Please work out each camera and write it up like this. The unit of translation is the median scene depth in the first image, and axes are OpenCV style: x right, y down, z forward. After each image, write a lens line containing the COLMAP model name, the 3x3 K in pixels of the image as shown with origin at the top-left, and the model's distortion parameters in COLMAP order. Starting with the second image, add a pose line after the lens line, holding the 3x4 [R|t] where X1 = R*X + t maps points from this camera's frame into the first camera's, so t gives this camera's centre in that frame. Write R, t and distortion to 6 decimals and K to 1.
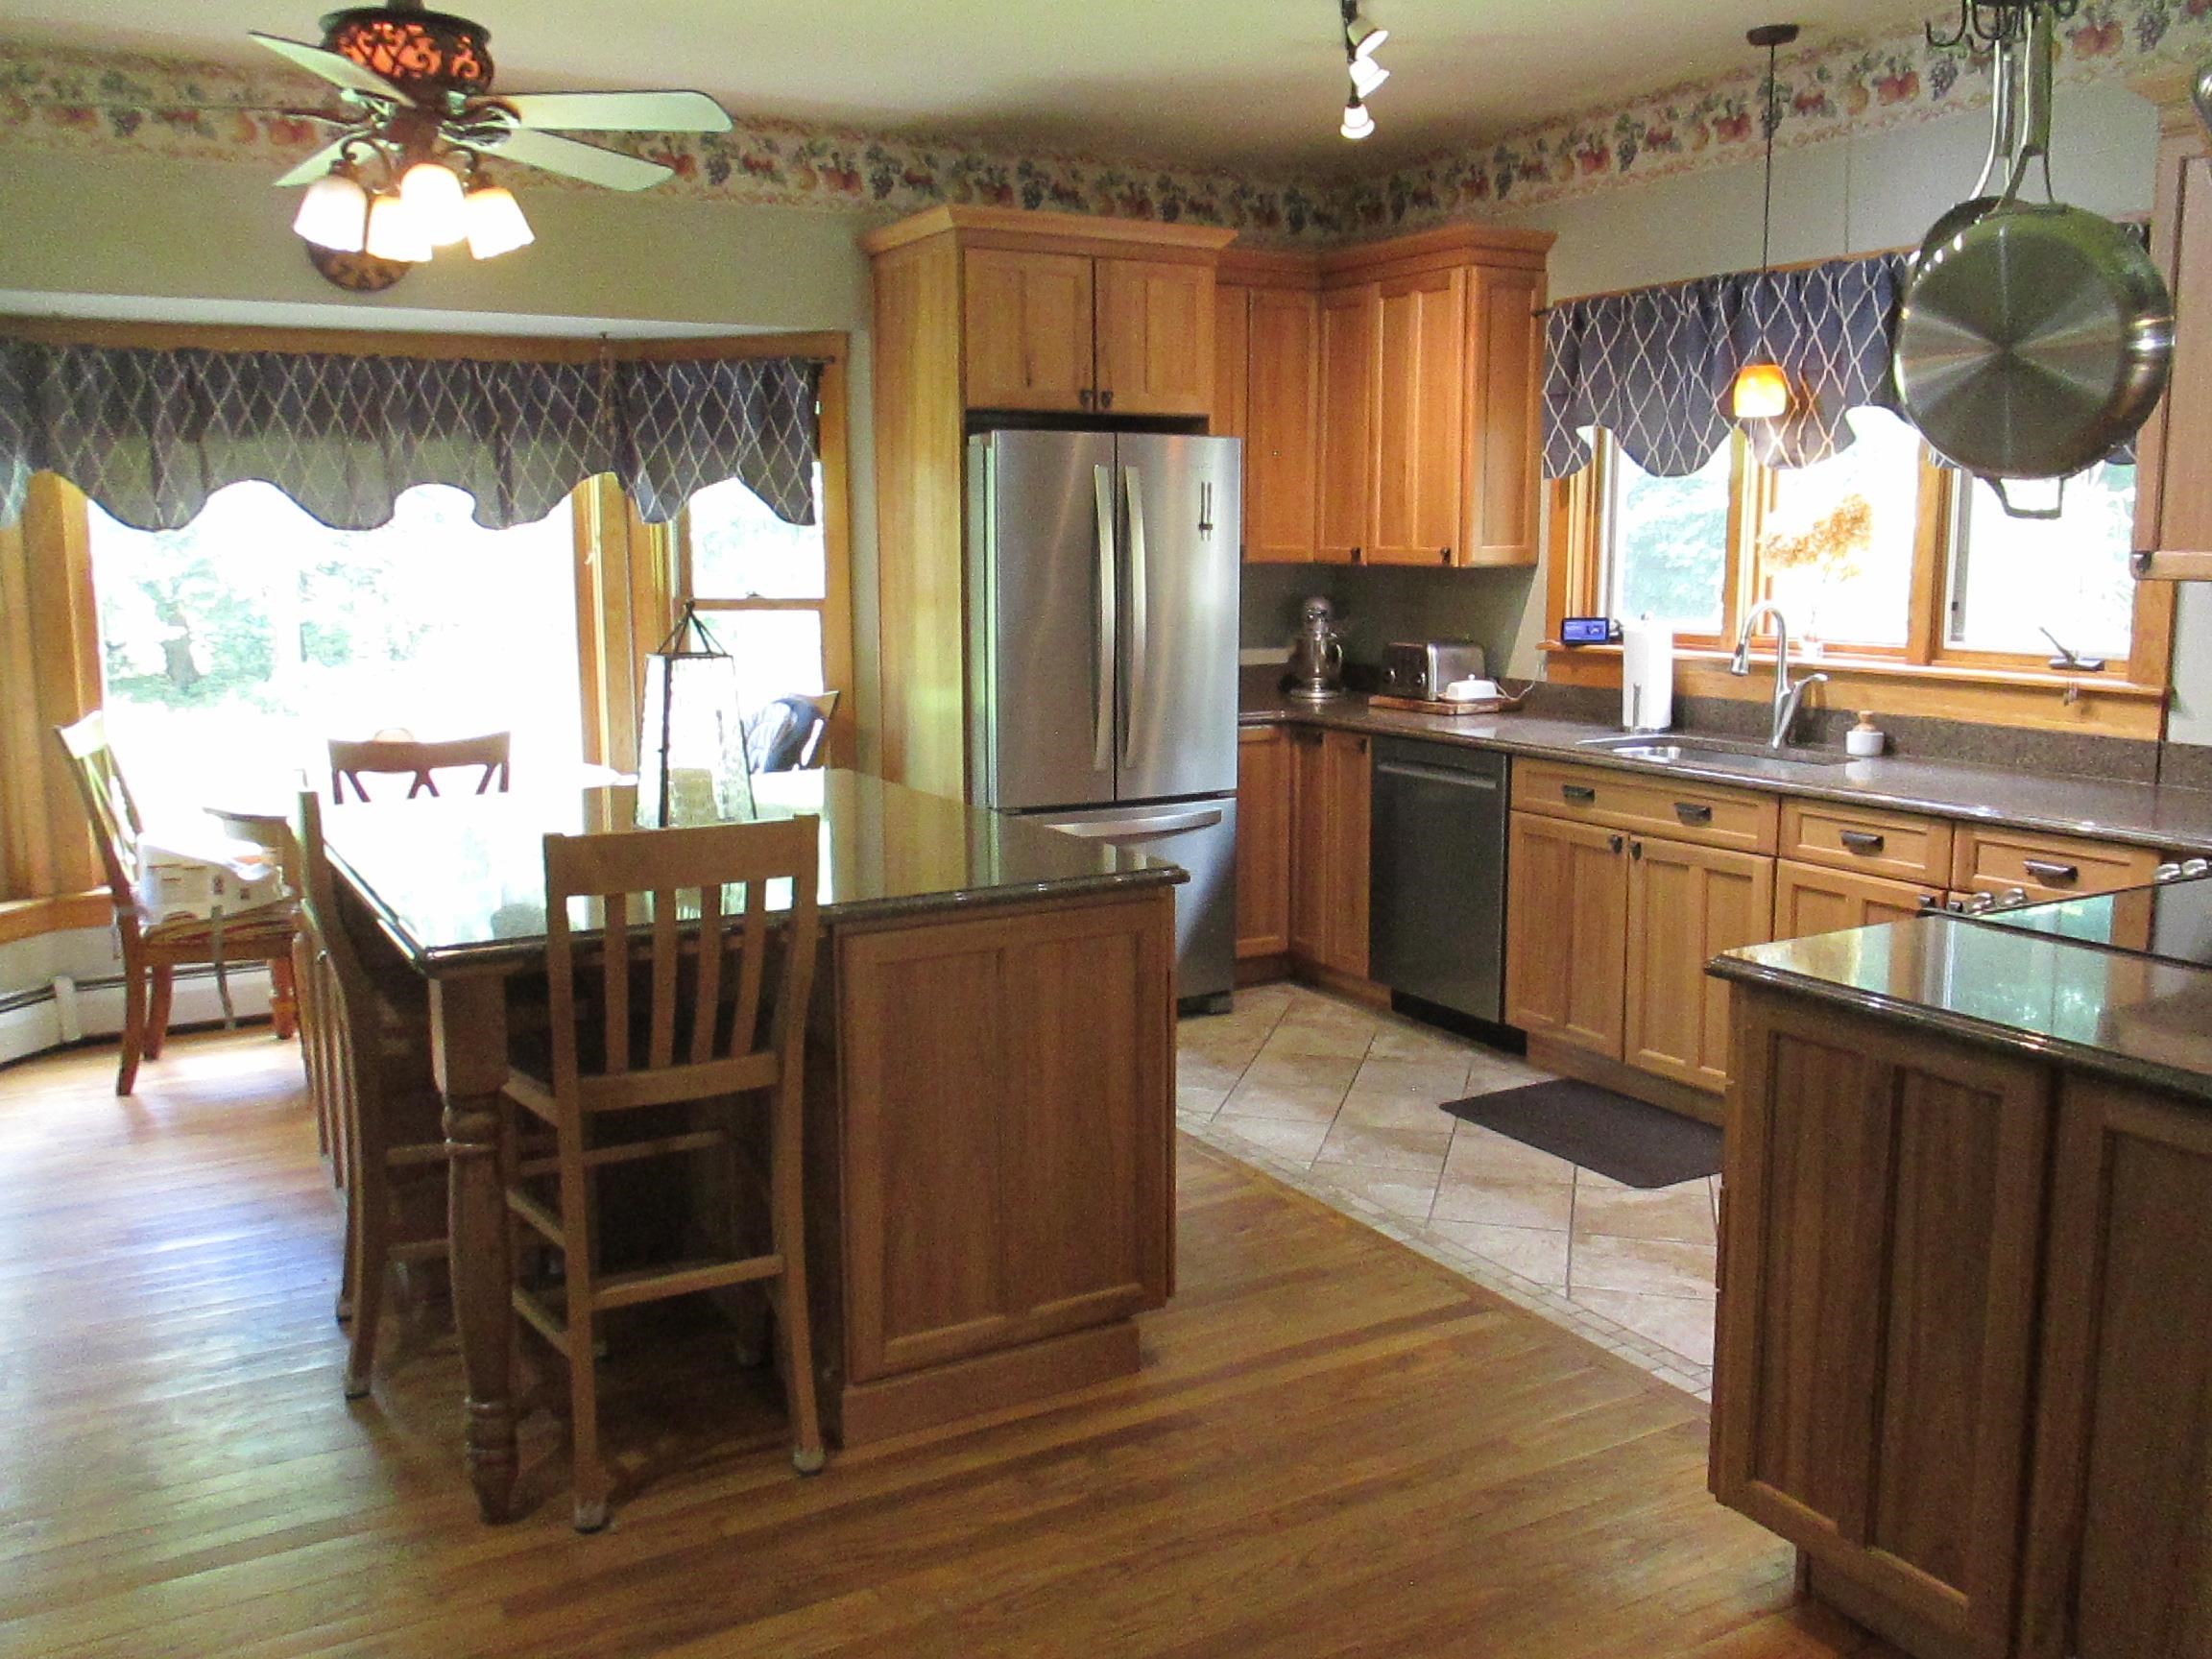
lens RADIAL K [[1829.3, 0, 1091.4], [0, 1829.3, 791.6], [0, 0, 1]] dist [-0.025596, -0.003272]
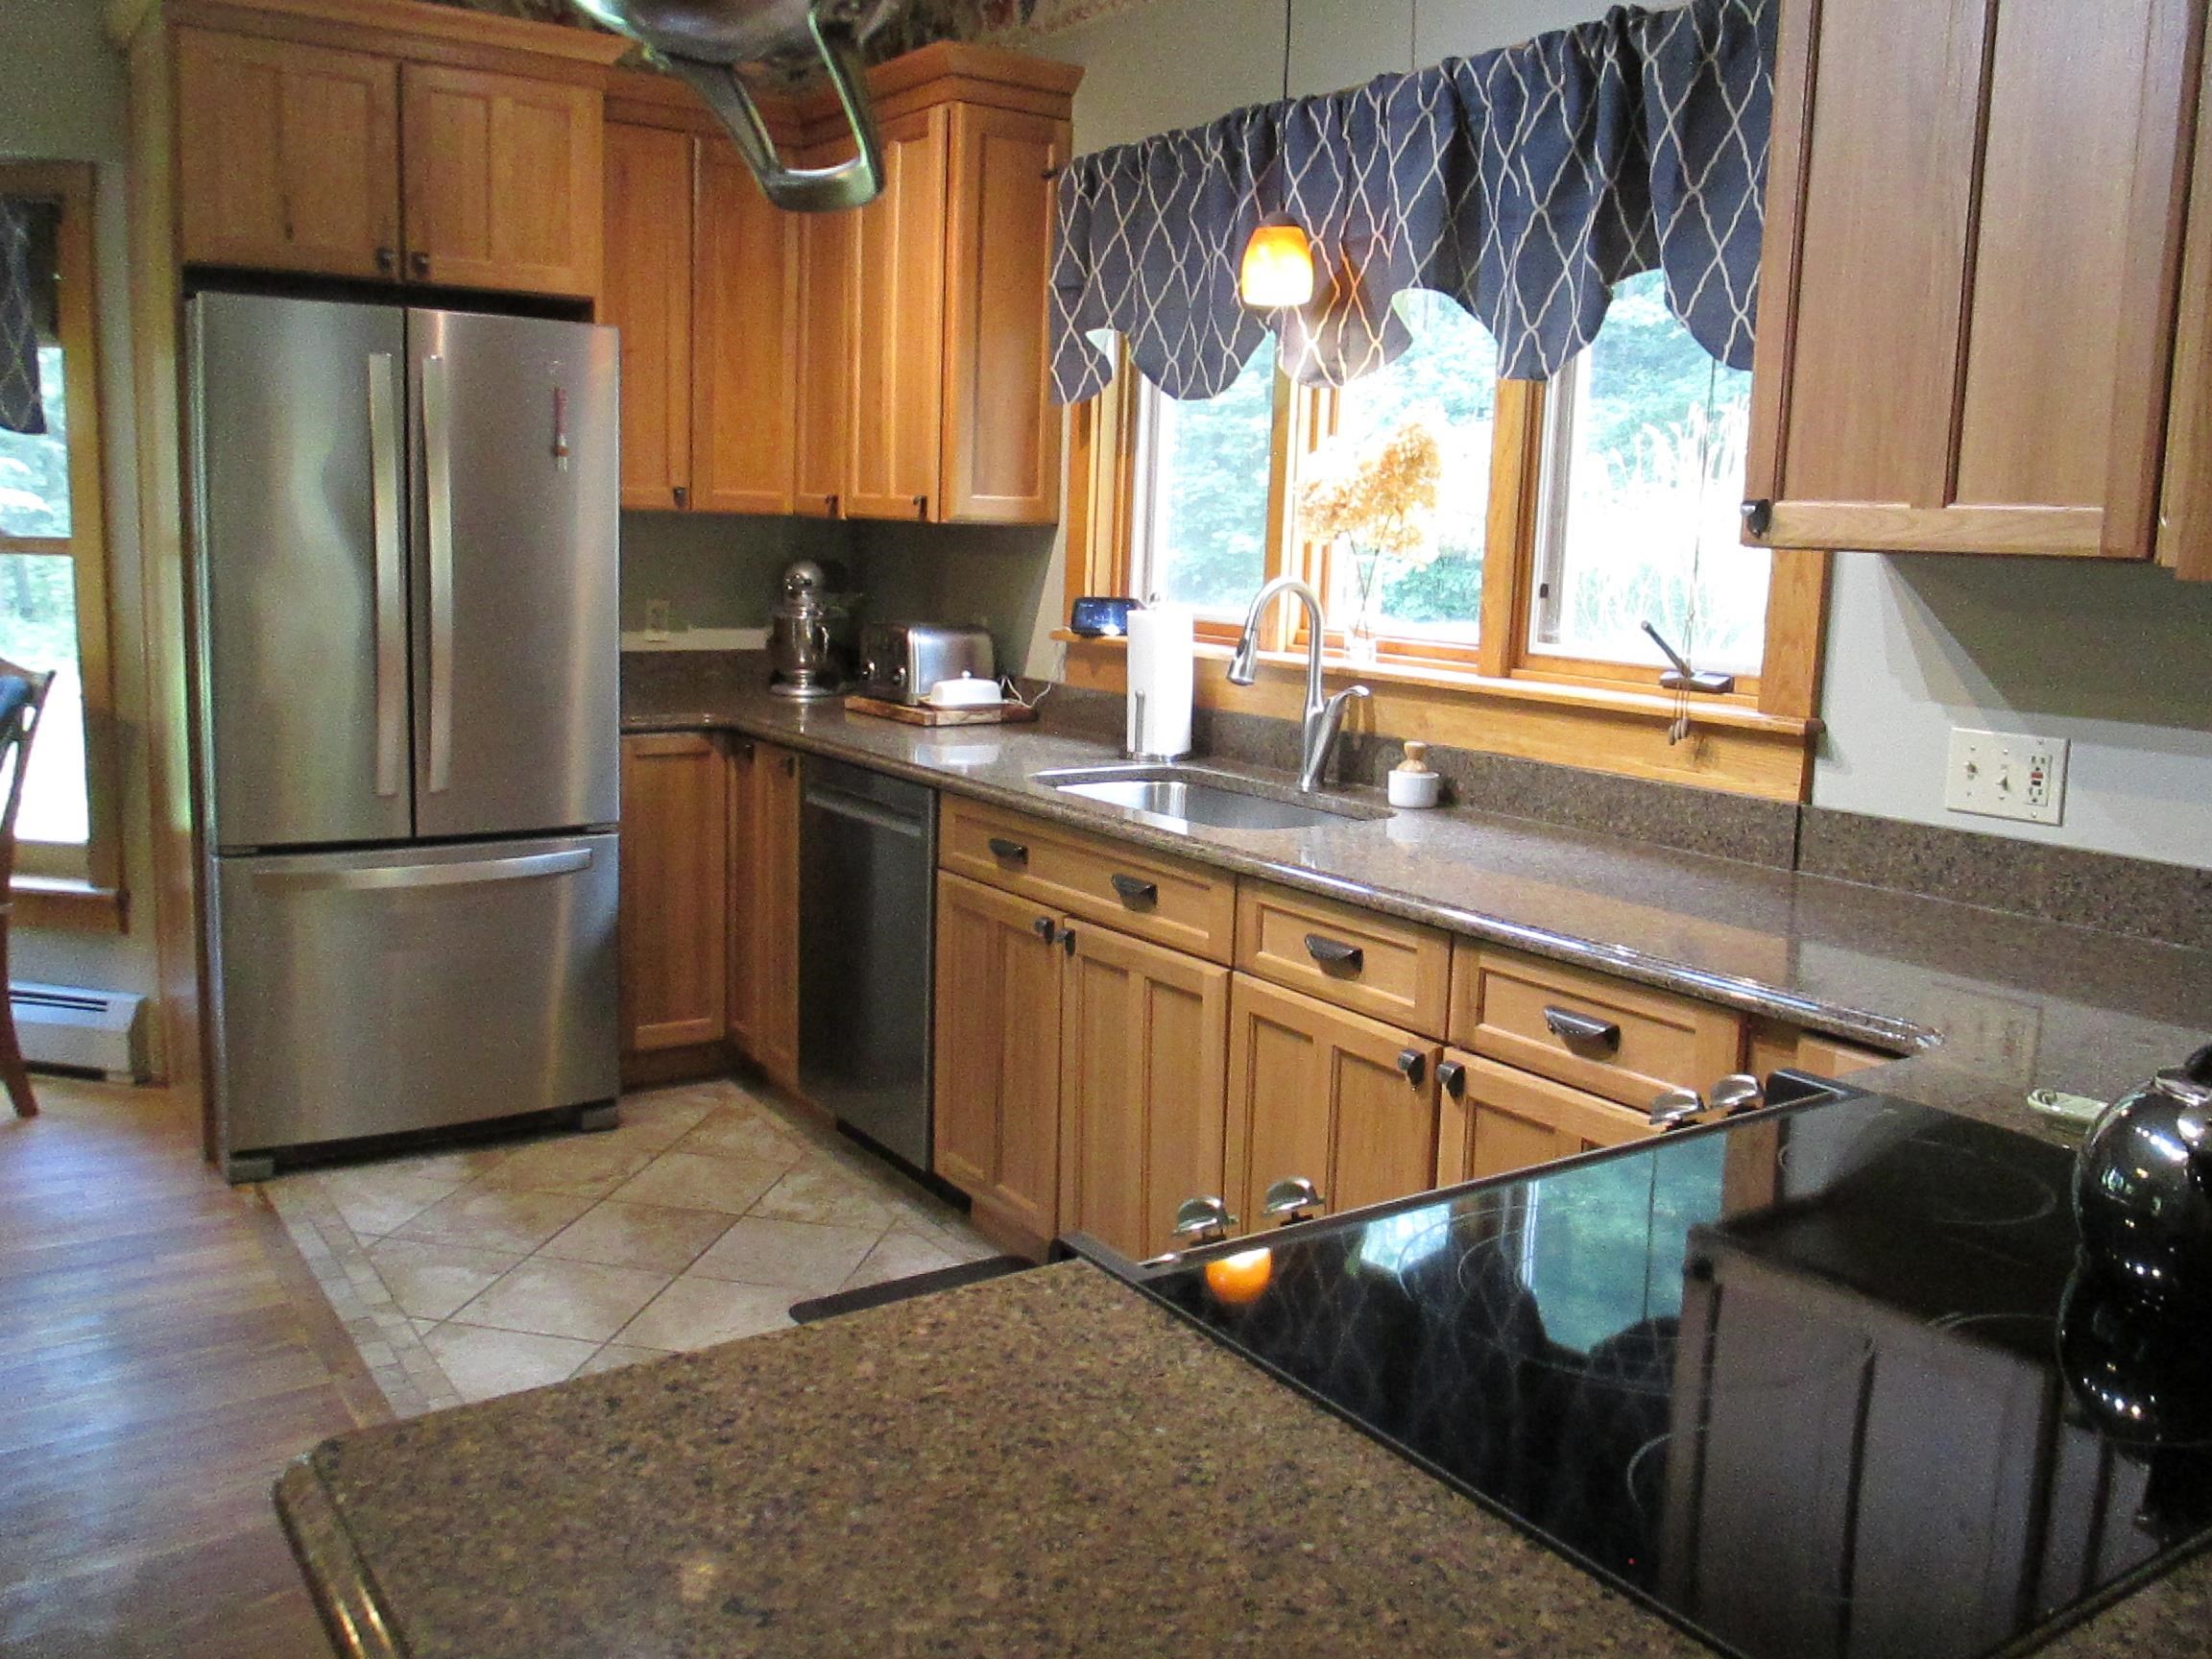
lens RADIAL K [[1829.3, 0, 1100.3], [0, 1829.3, 798.3], [0, 0, 1]] dist [-0.025596, -0.003272]
pose [[0.996098, 0.022992, 0.085207, 0.234311], [-0.023947, 0.999661, 0.010202, -0.025516], [-0.084944, -0.012203, 0.996311, 0.307525]]
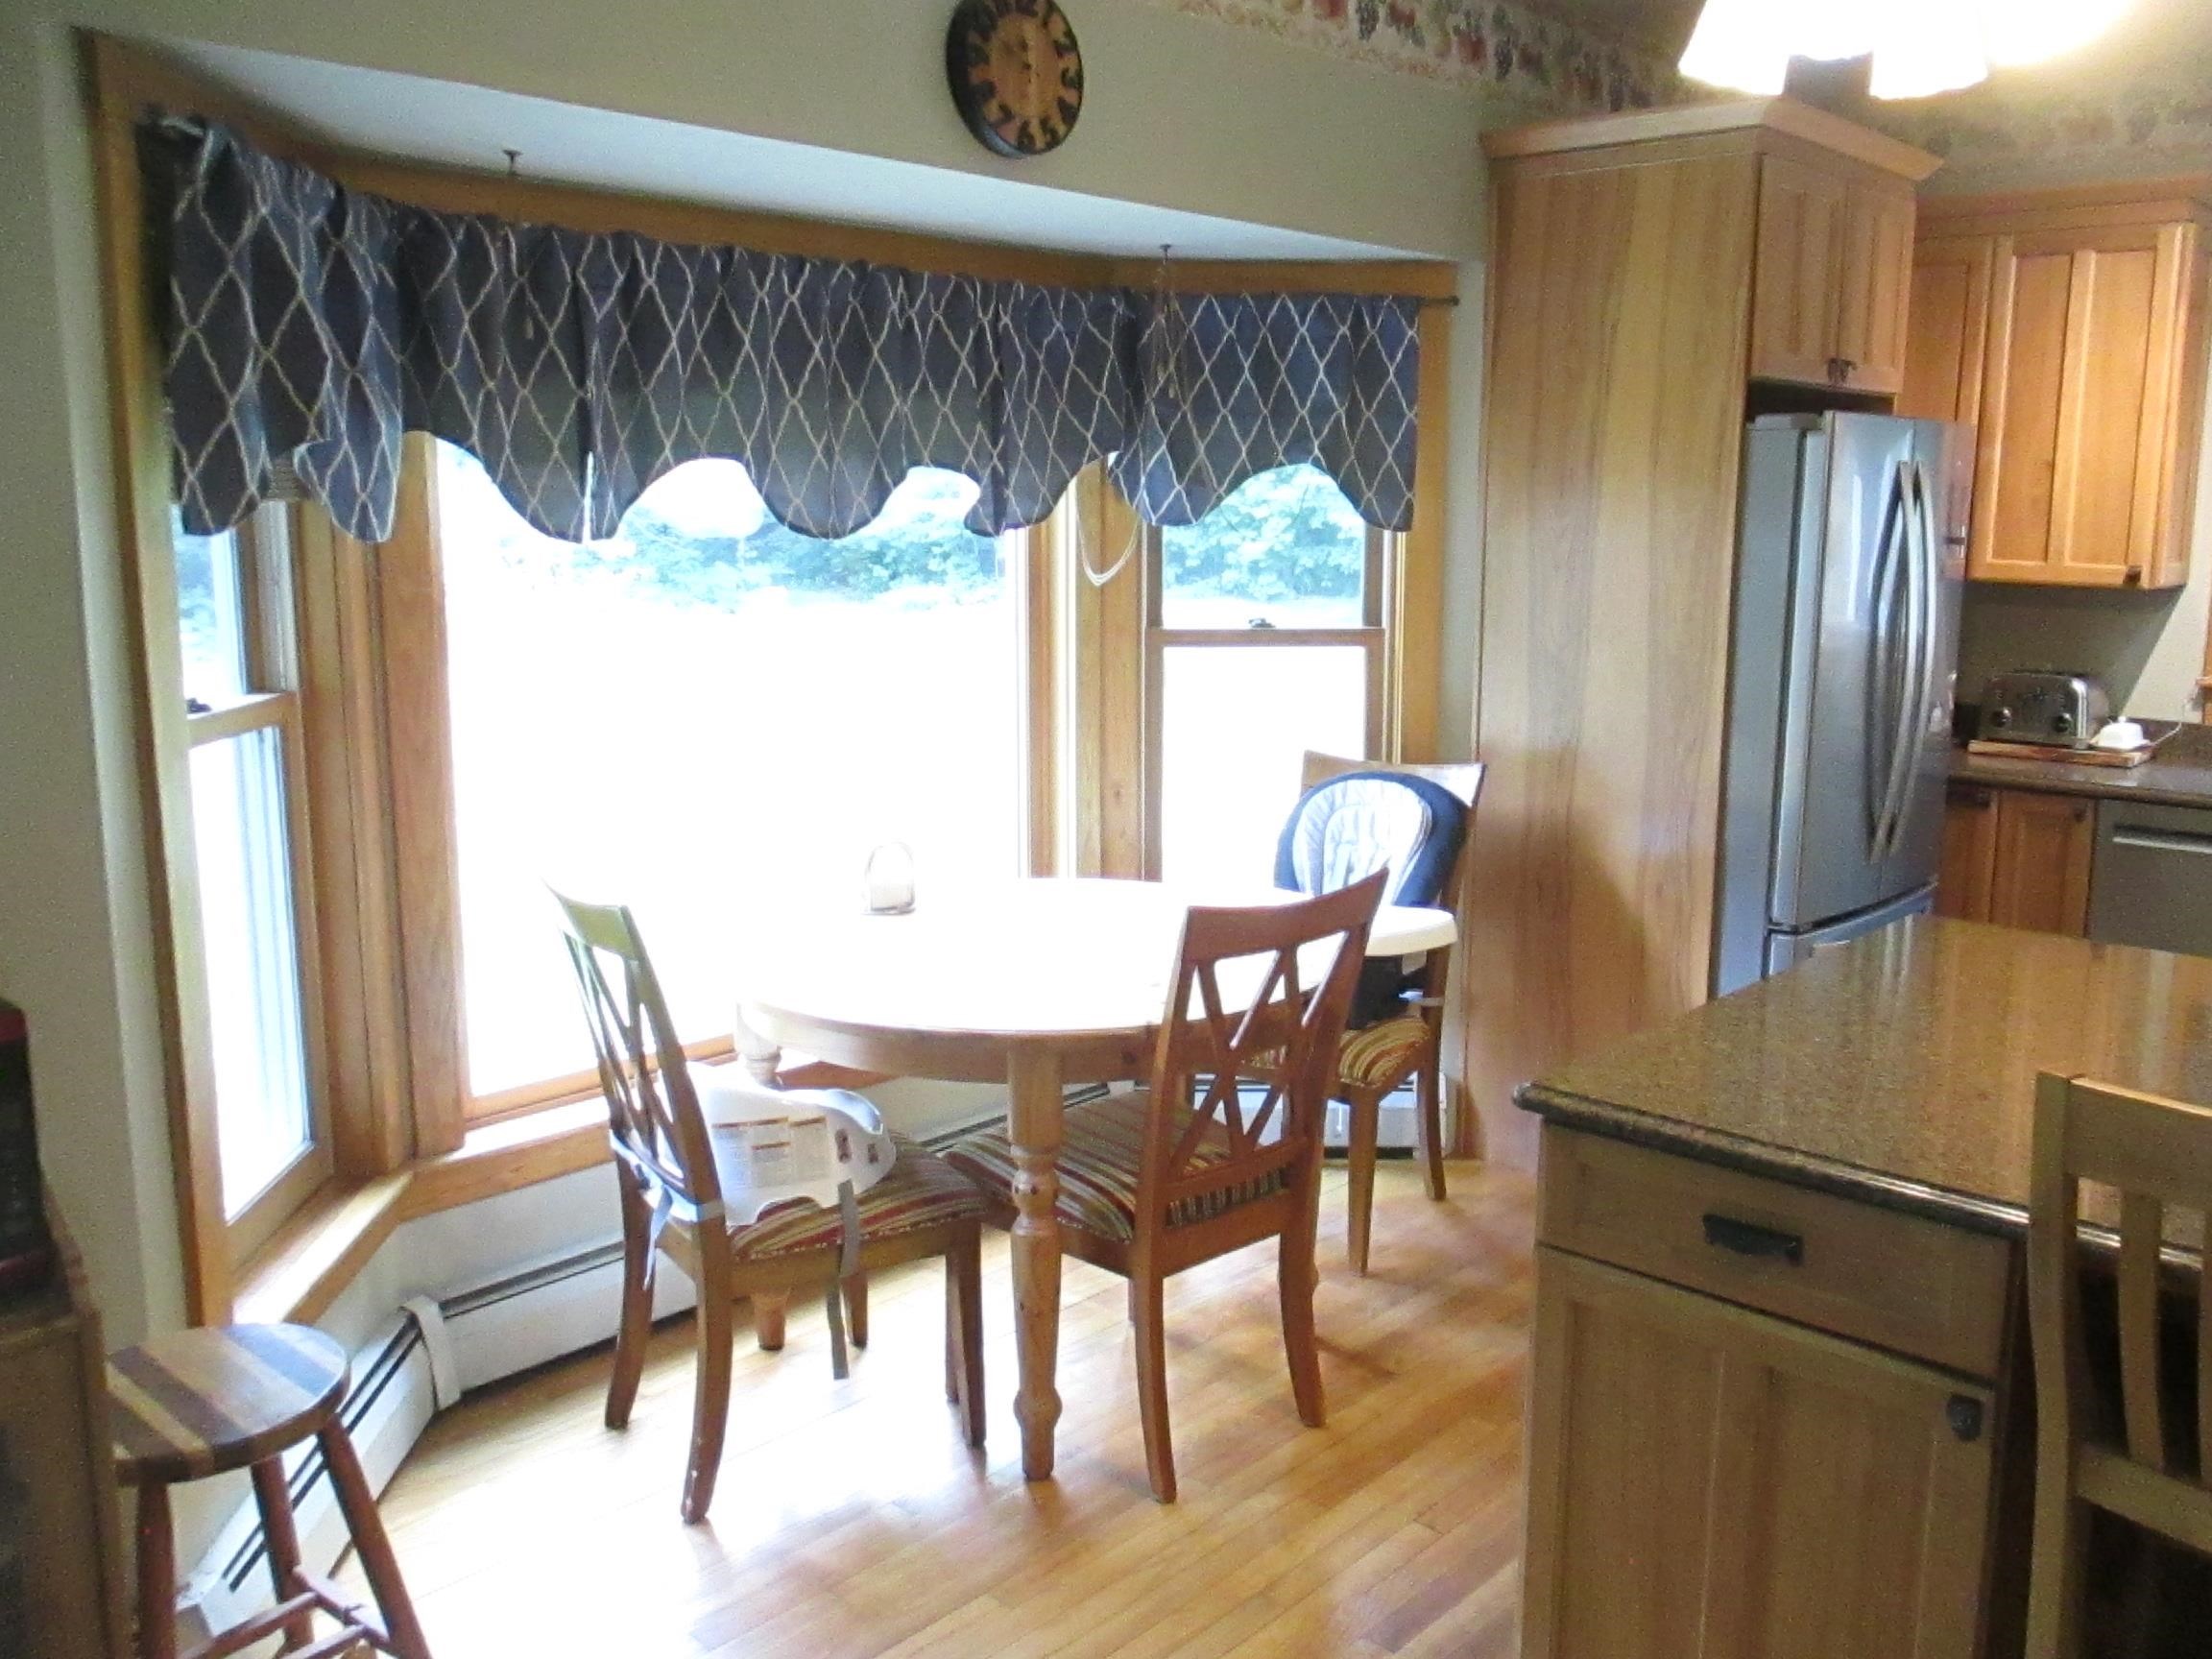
lens RADIAL K [[1829.3, 0, 1092.9], [0, 1829.3, 809.6], [0, 0, 1]] dist [-0.025596, -0.003272]
pose [[0.952545, -0.041910, 0.301500, -0.577975], [0.032713, 0.998834, 0.035491, -0.077065], [-0.302636, -0.023944, 0.952805, 0.407633]]
